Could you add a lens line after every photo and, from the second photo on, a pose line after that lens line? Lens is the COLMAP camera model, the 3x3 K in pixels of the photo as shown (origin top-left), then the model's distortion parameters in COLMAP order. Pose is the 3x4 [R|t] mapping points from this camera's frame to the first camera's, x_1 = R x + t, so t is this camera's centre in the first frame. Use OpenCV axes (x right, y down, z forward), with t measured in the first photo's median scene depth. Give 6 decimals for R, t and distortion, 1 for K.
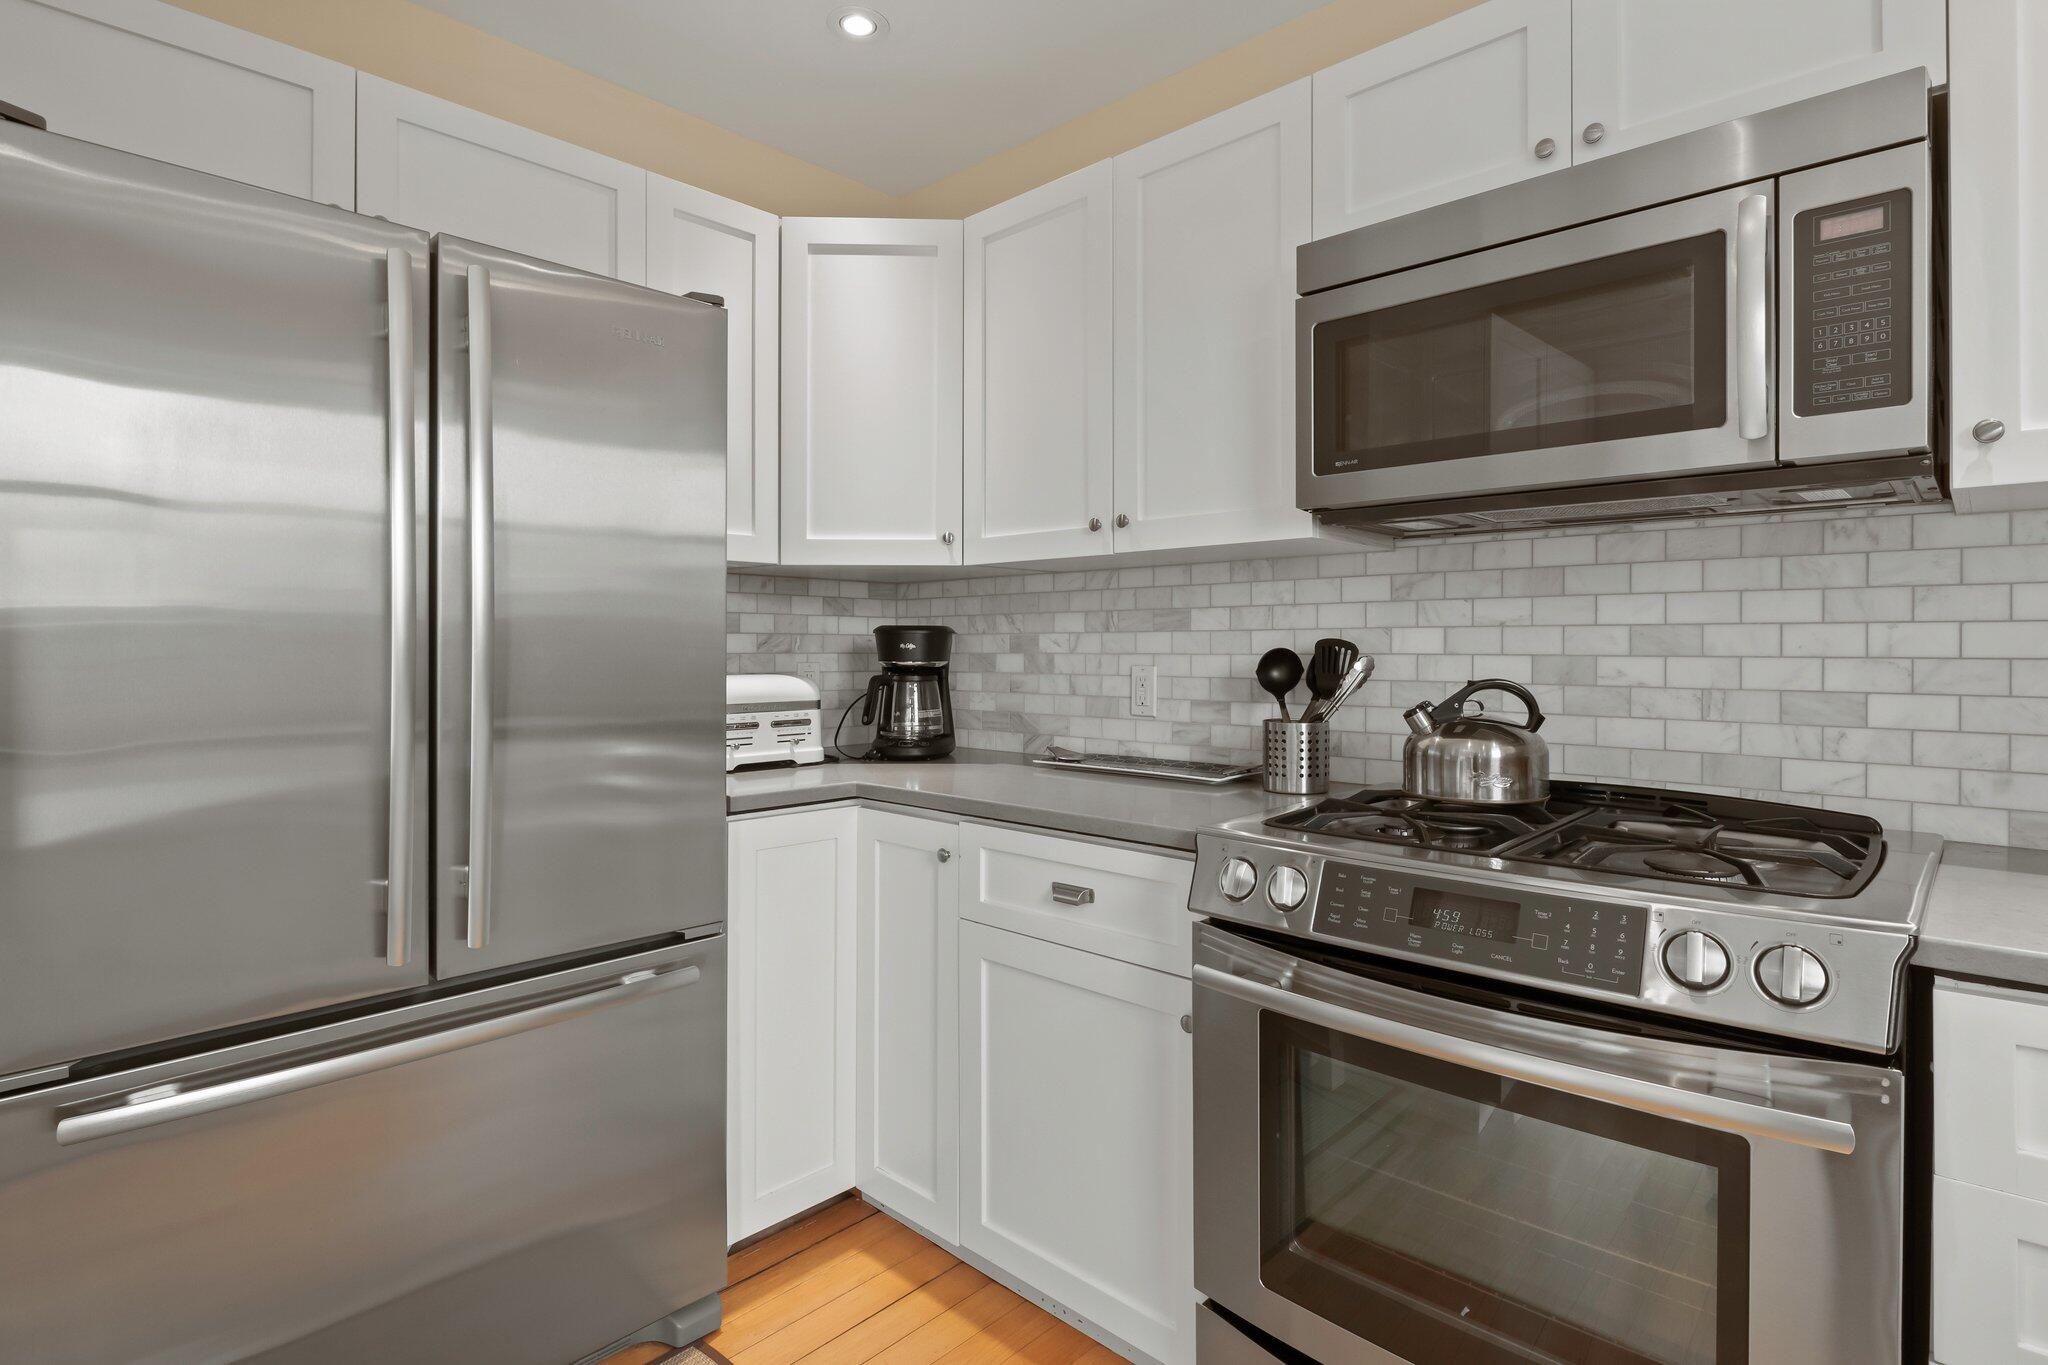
lens RADIAL K [[1029.2, 0, 1037.7], [0, 1029.2, 652.5], [0, 0, 1]] dist [-0.008192, -0.000436]
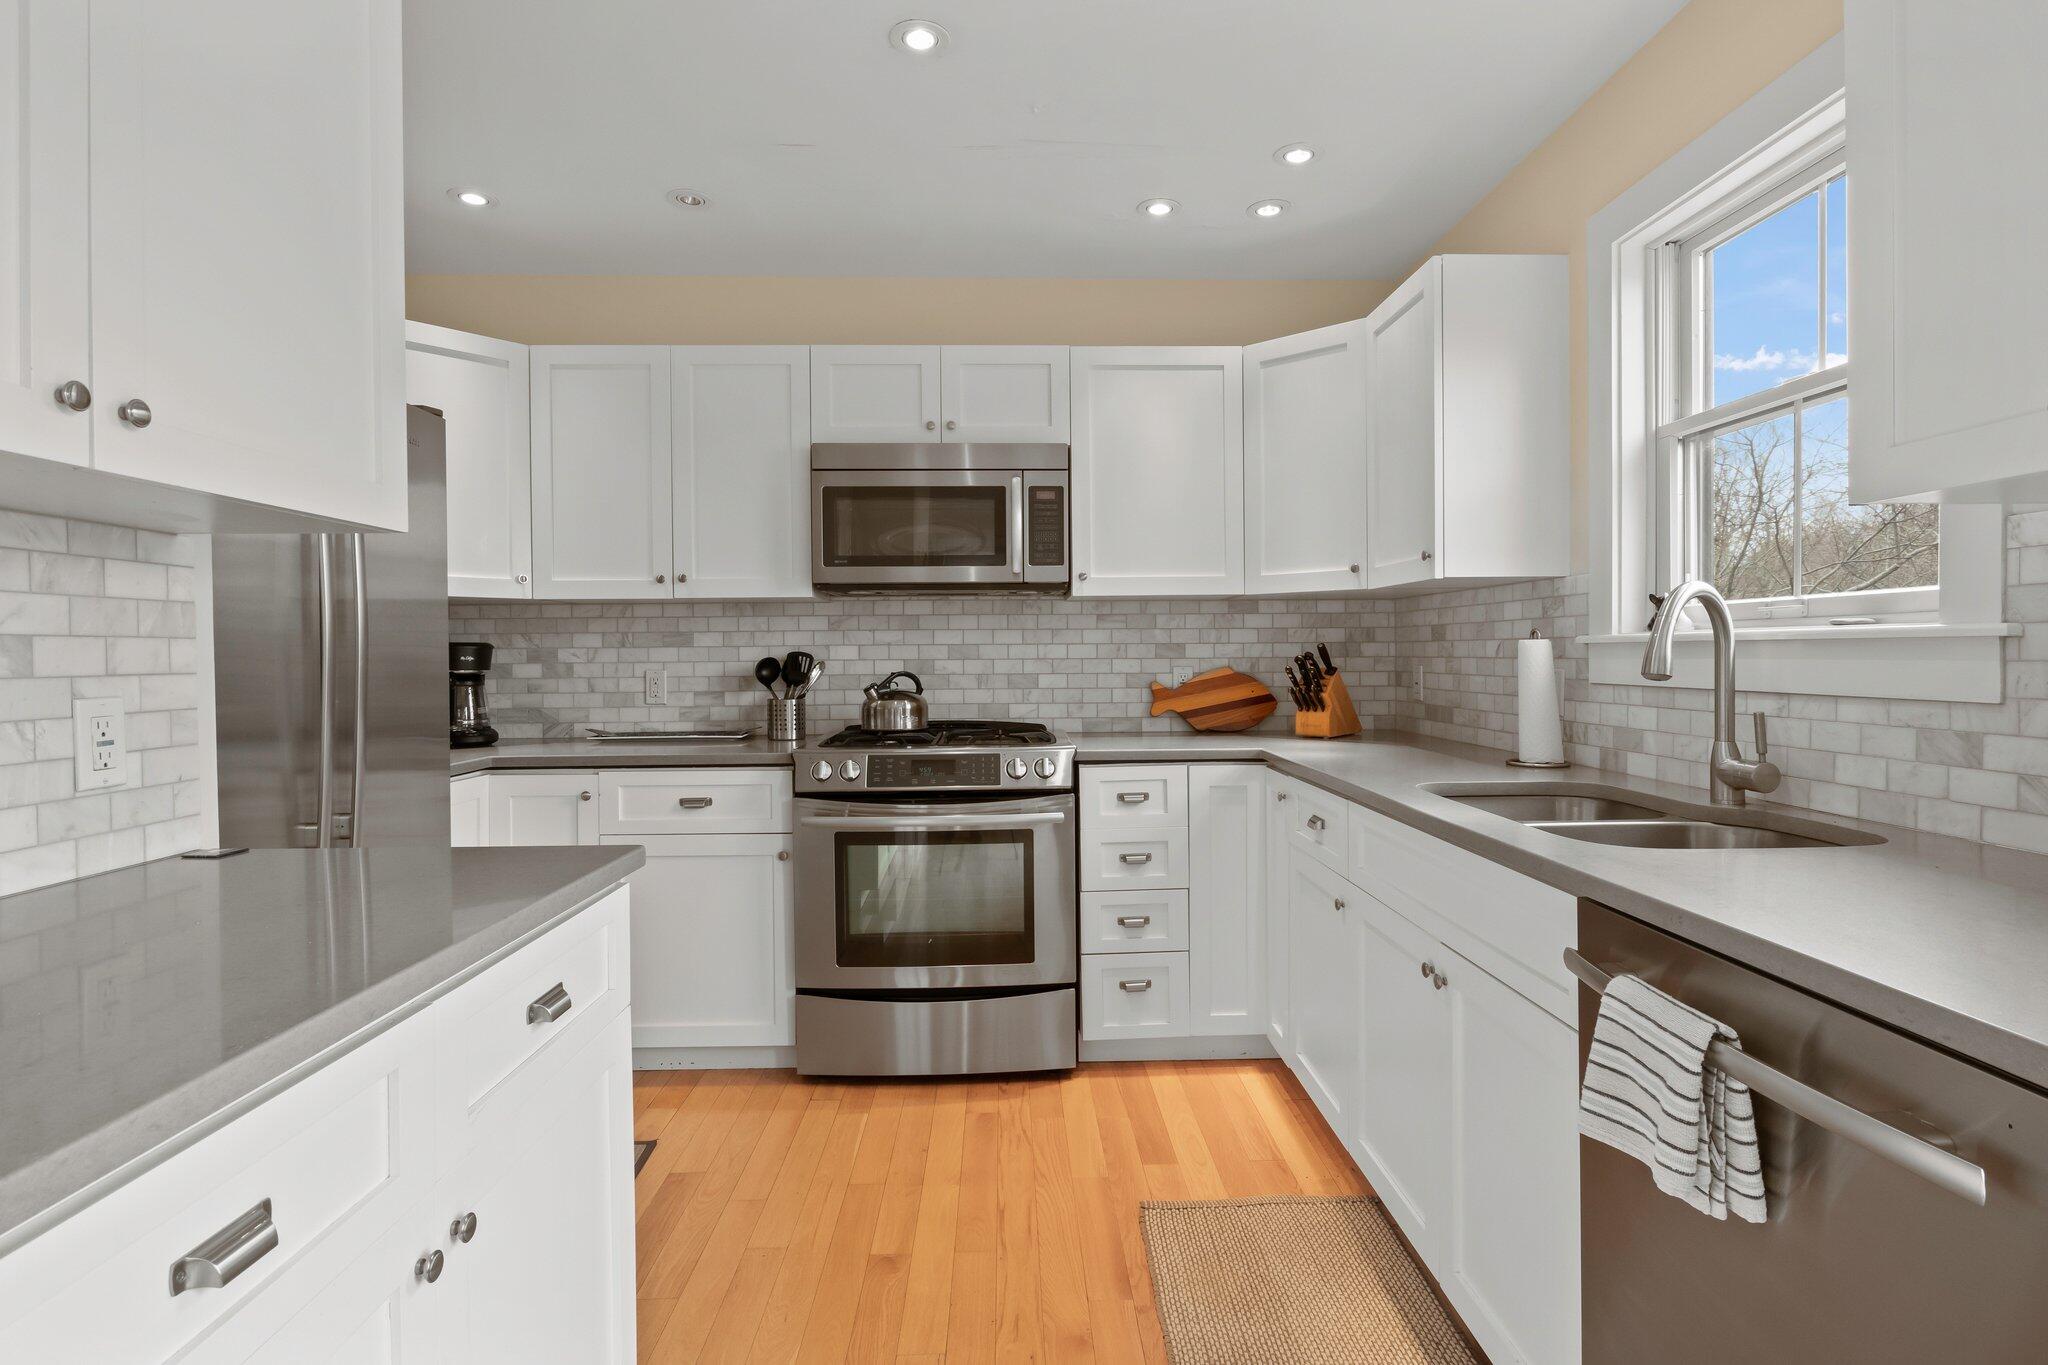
lens RADIAL K [[1029.2, 0, 1037.7], [0, 1029.2, 652.5], [0, 0, 1]] dist [-0.008192, -0.000436]
pose [[0.705013, -0.003864, 0.709184, -0.740760], [0.011808, 0.999910, -0.006291, 0.004286], [-0.709096, 0.012810, 0.704996, -0.573991]]
